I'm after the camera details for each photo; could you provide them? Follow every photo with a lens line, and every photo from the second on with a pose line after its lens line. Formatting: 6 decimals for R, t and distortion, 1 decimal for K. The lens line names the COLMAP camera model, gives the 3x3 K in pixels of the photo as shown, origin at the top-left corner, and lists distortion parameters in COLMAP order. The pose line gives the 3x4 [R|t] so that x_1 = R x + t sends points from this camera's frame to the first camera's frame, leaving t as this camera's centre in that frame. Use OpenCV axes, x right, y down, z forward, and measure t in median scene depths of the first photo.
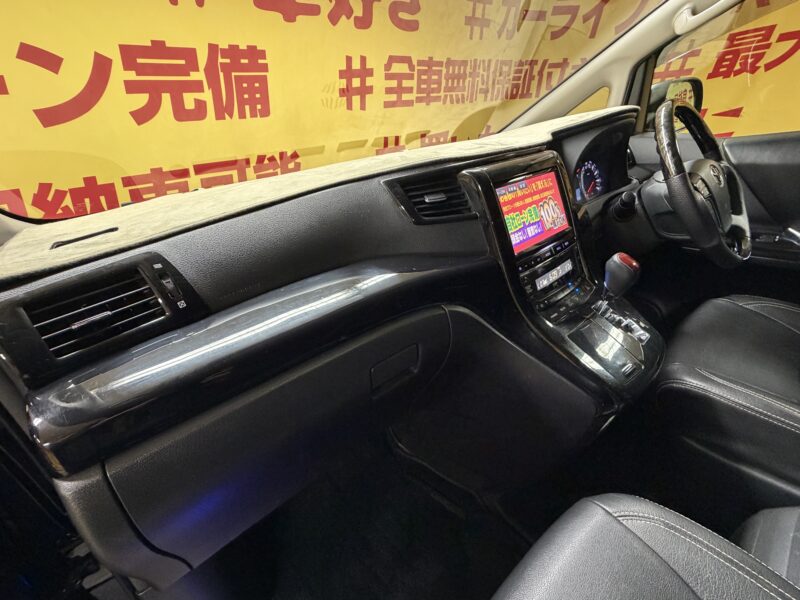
lens RADIAL K [[359.0, 0, 401.7], [0, 359.0, 301.6], [0, 0, 1]] dist [0.002093, -0.001587]
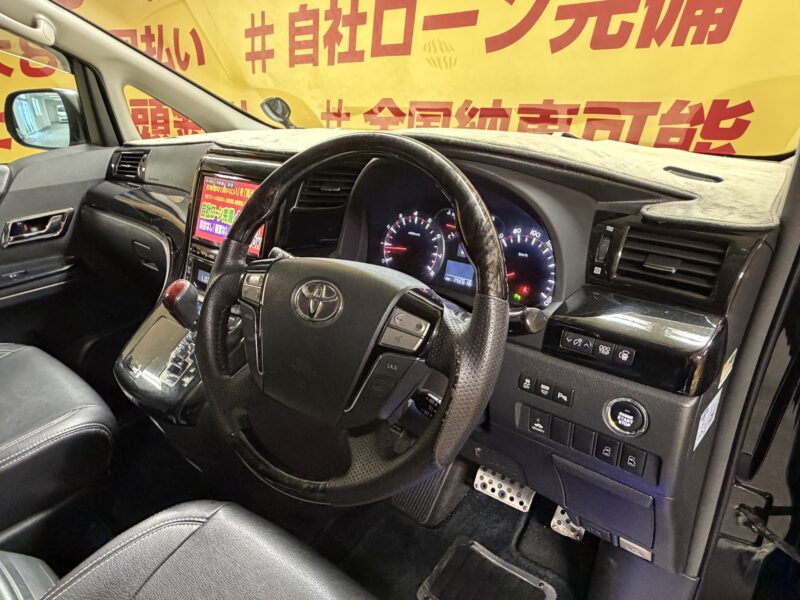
lens RADIAL K [[512.1, 0, 382.9], [0, 512.1, 304.7], [0, 0, 1]] dist [-0.019659, 0.012260]
pose [[0.118688, 0.485986, -0.865870, 0.569725], [-0.413441, 0.817032, 0.401903, -0.255593], [0.902762, 0.310285, 0.297899, 0.341952]]
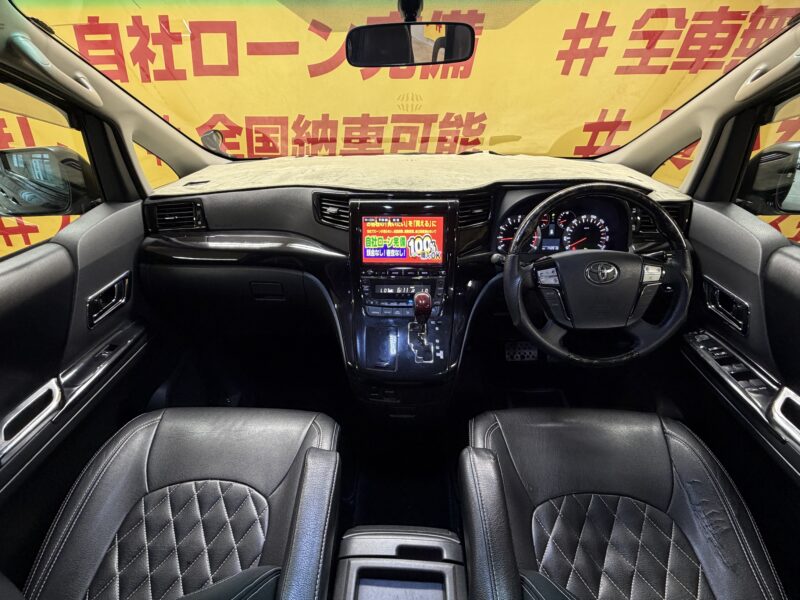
lens RADIAL K [[395.1, 0, 389.5], [0, 395.1, 303.2], [0, 0, 1]] dist [0.002584, -0.002640]
pose [[0.707997, 0.440617, -0.551903, 0.420350], [-0.356765, 0.897593, 0.258932, -0.135315], [0.609474, 0.013576, 0.792690, -0.073000]]
